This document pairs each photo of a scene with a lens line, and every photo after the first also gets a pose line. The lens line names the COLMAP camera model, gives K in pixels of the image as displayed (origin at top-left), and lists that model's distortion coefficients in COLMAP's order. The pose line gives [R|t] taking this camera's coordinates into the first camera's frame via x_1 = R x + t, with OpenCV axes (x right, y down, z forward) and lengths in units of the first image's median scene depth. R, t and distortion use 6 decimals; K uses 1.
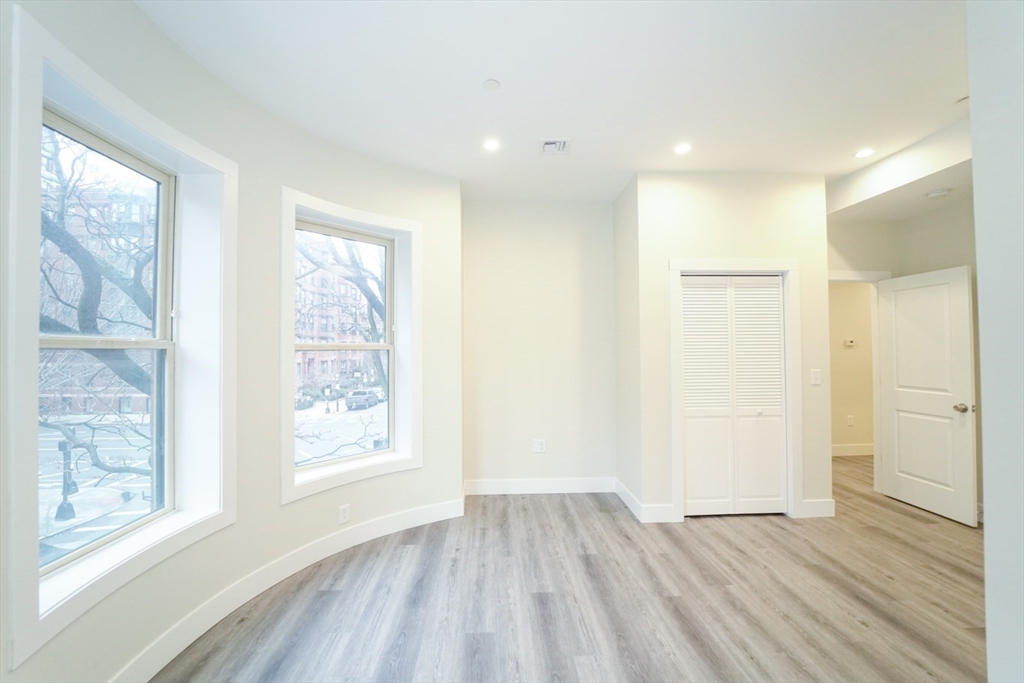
lens RADIAL K [[414.7, 0, 512.2], [0, 414.7, 343.1], [0, 0, 1]] dist [-0.025655, 0.001063]
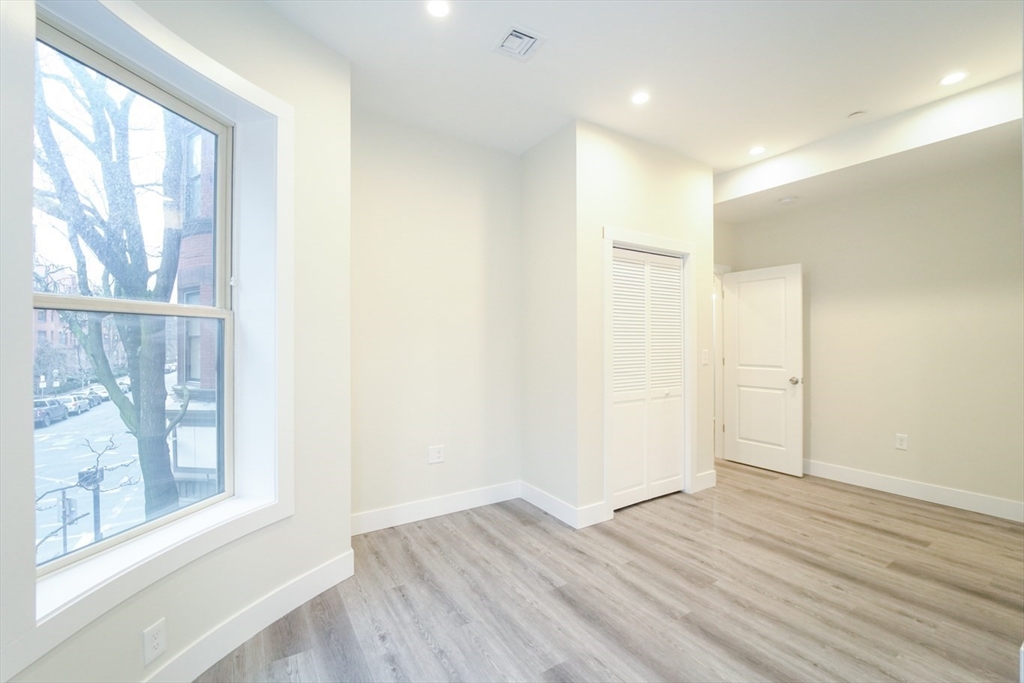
lens RADIAL K [[414.7, 0, 494.5], [0, 414.7, 346.1], [0, 0, 1]] dist [-0.025655, 0.001063]
pose [[0.870945, -0.000088, 0.491381, -0.288206], [-0.009518, 0.999809, 0.017049, 0.045834], [-0.491288, -0.019525, 0.870778, 0.380805]]
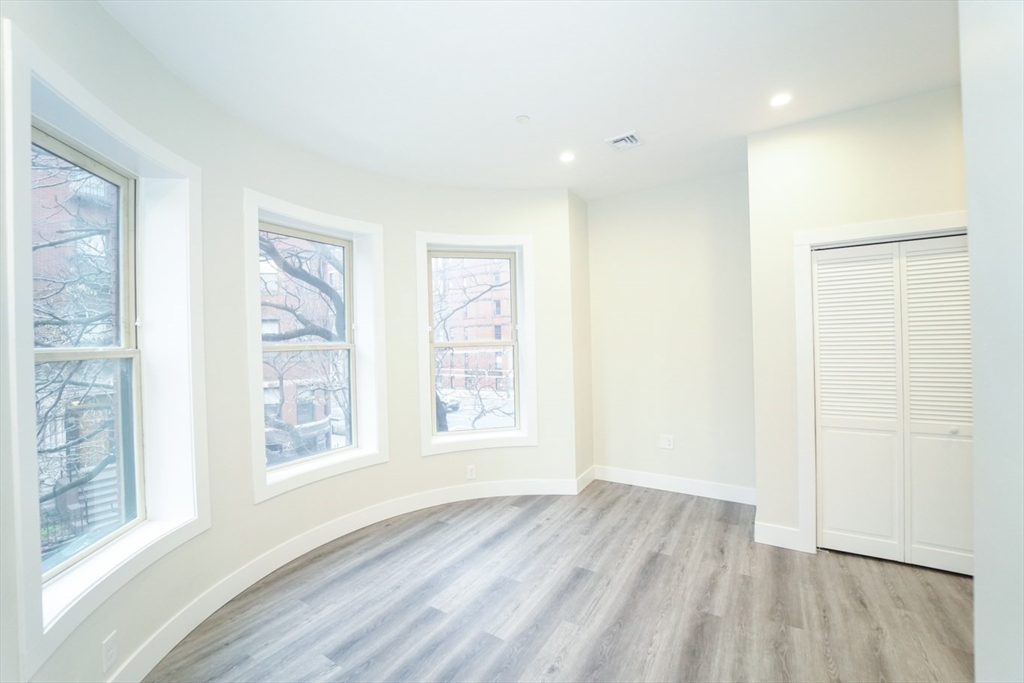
lens RADIAL K [[414.7, 0, 509.9], [0, 414.7, 337.6], [0, 0, 1]] dist [-0.025655, 0.001063]
pose [[0.818083, -0.019242, -0.574778, 0.443313], [0.025286, 0.999677, 0.002524, -0.009642], [0.574544, -0.016598, 0.818305, 0.005382]]
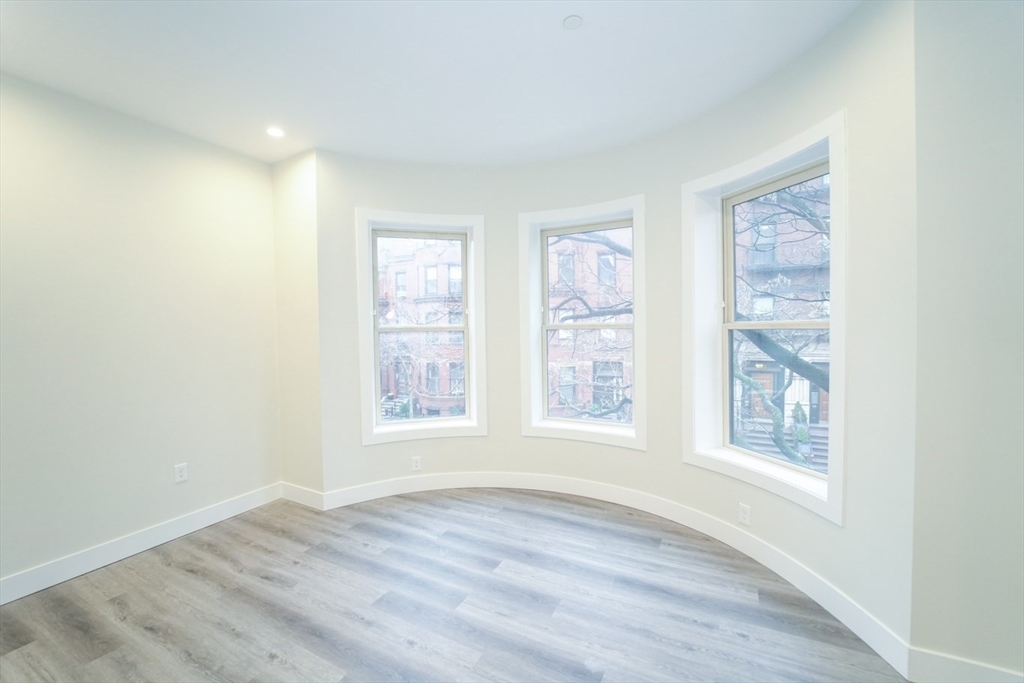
lens RADIAL K [[414.7, 0, 499.7], [0, 414.7, 325.0], [0, 0, 1]] dist [-0.025655, 0.001063]
pose [[-0.511256, 0.011110, -0.859357, 0.607319], [0.019659, 0.999806, 0.001230, -0.004585], [0.859204, -0.016265, -0.511375, 0.986647]]
